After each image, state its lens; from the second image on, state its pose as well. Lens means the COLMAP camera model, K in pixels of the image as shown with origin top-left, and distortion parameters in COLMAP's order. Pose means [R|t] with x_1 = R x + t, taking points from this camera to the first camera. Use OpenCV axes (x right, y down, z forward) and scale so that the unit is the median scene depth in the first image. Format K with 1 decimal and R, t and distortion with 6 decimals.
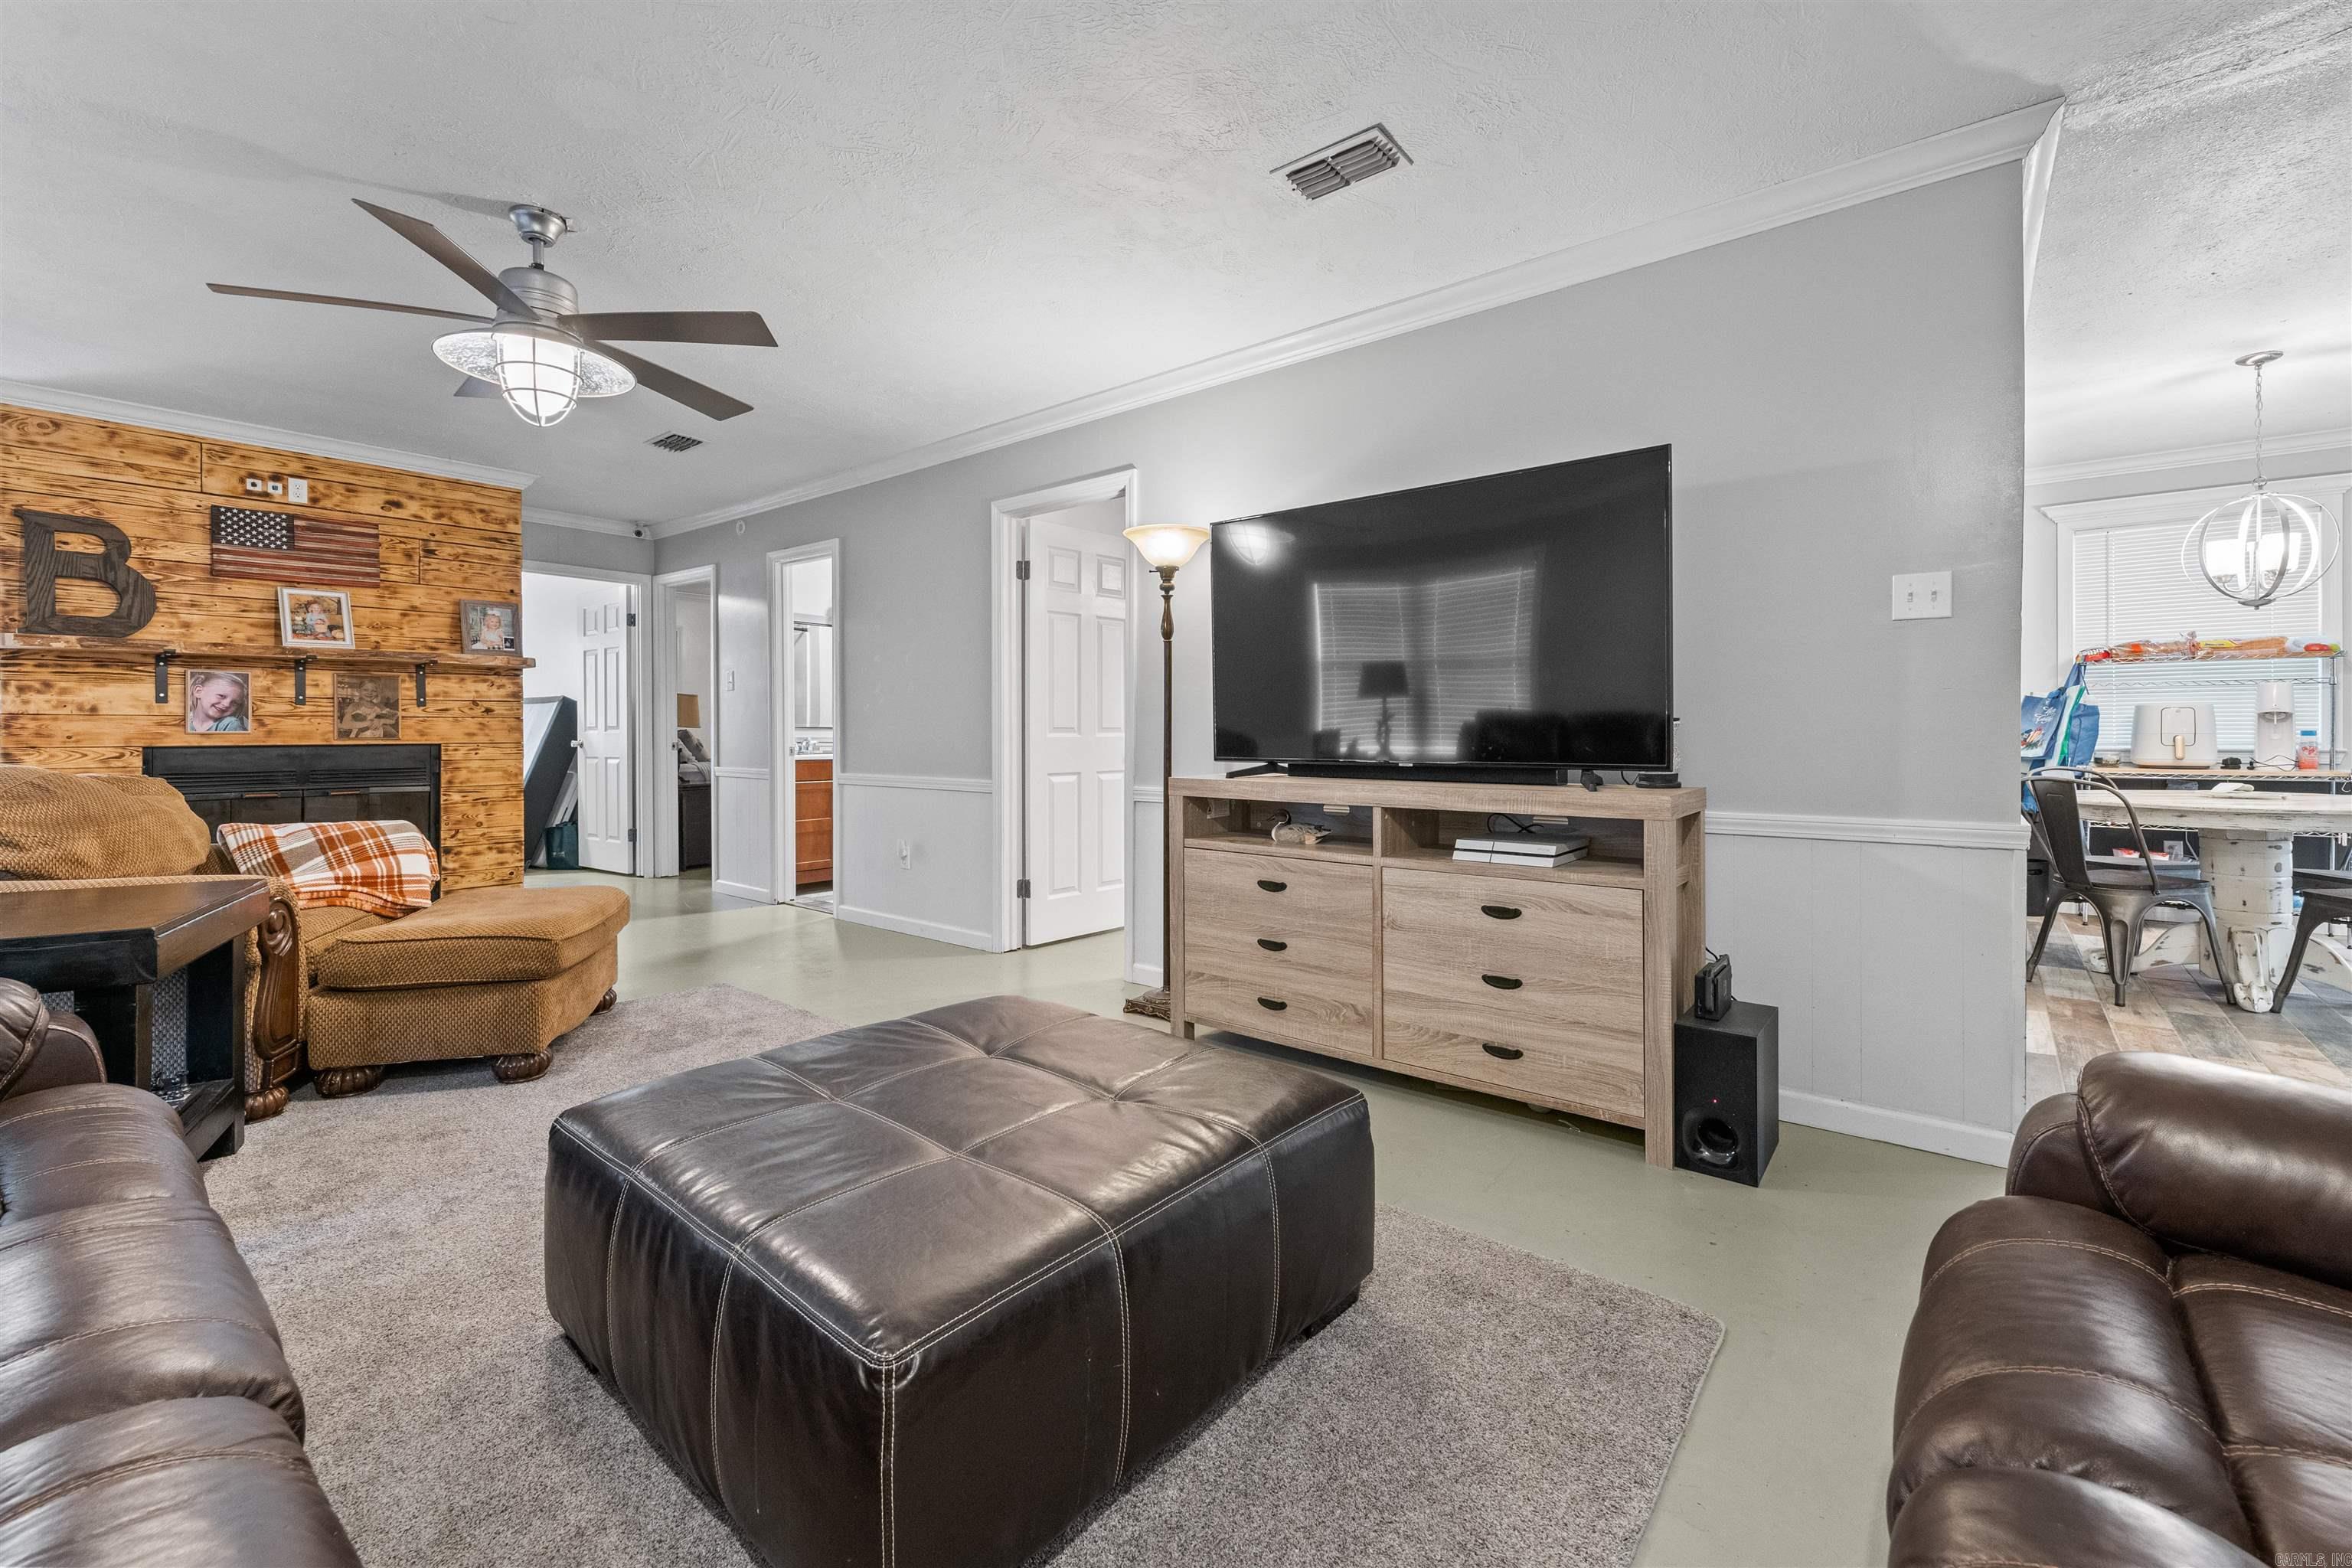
lens RADIAL K [[970.7, 0, 1181.7], [0, 970.7, 730.9], [0, 0, 1]] dist [0.002740, -0.002505]
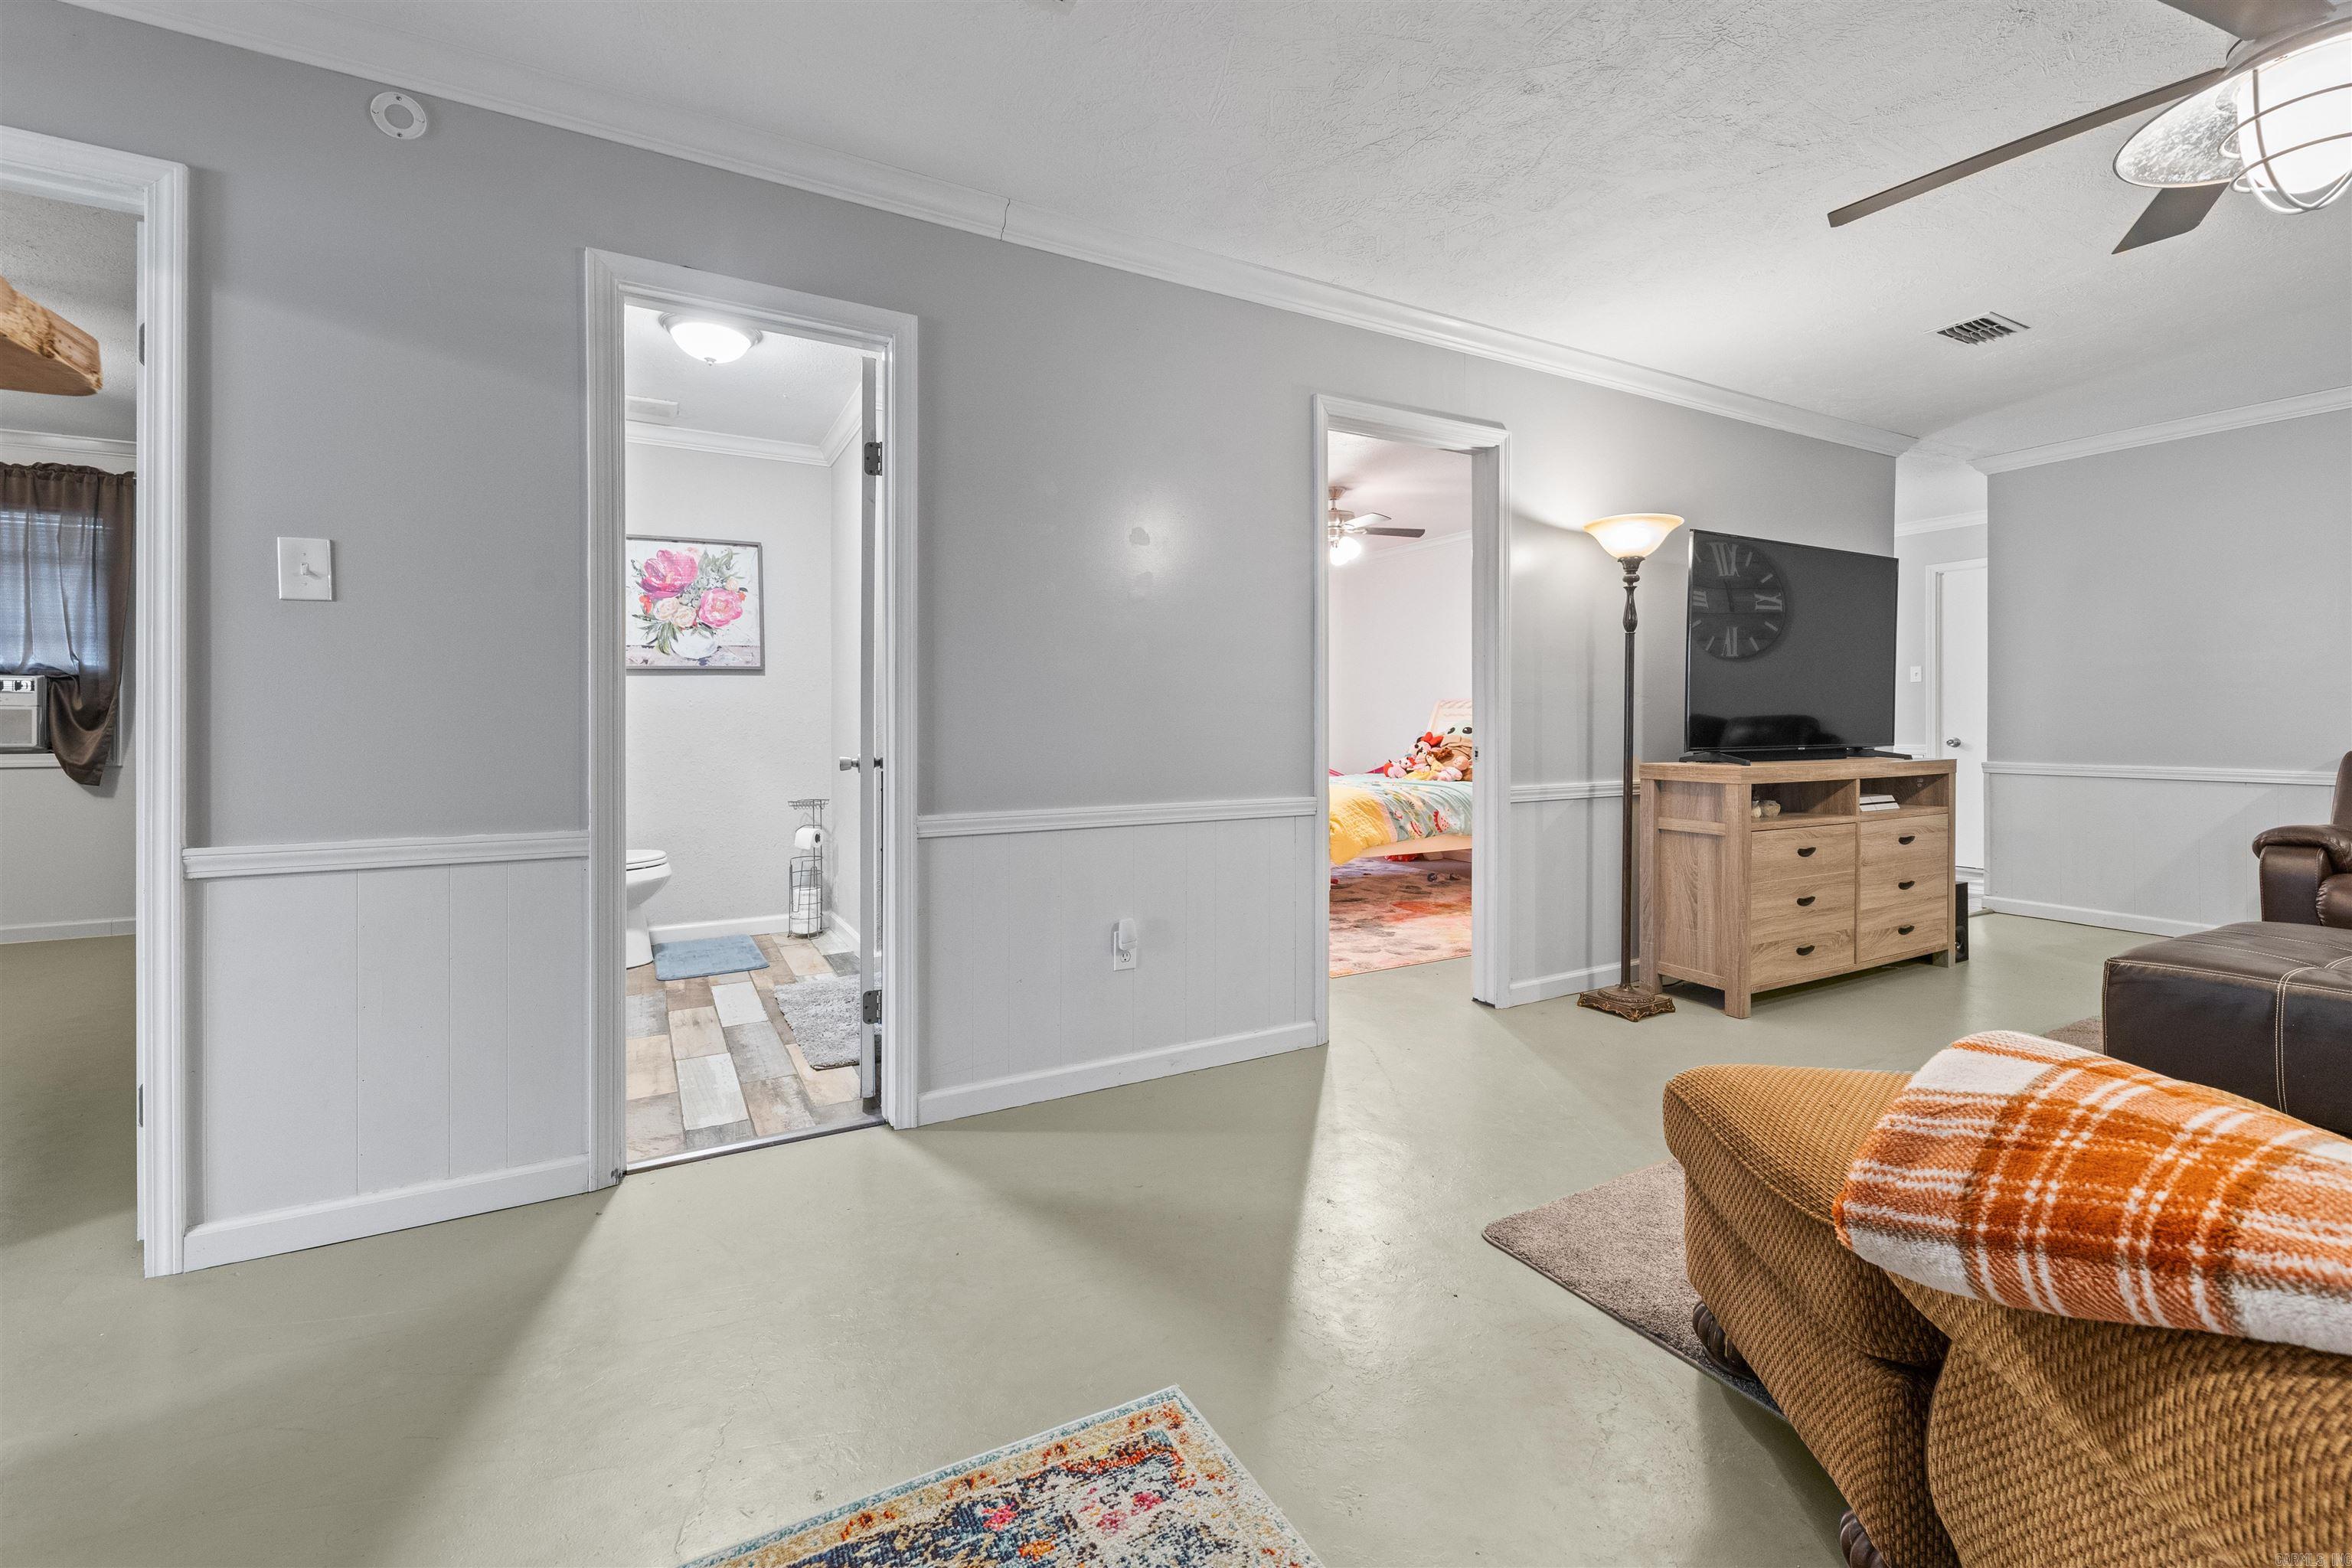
lens RADIAL K [[970.7, 0, 1130.5], [0, 970.7, 717.0], [0, 0, 1]] dist [0.002740, -0.002505]
pose [[0.390386, 0.004982, 0.920638, -0.838786], [0.000690, 0.999983, -0.005704, -0.001294], [-0.920651, 0.002862, 0.390376, 0.808795]]
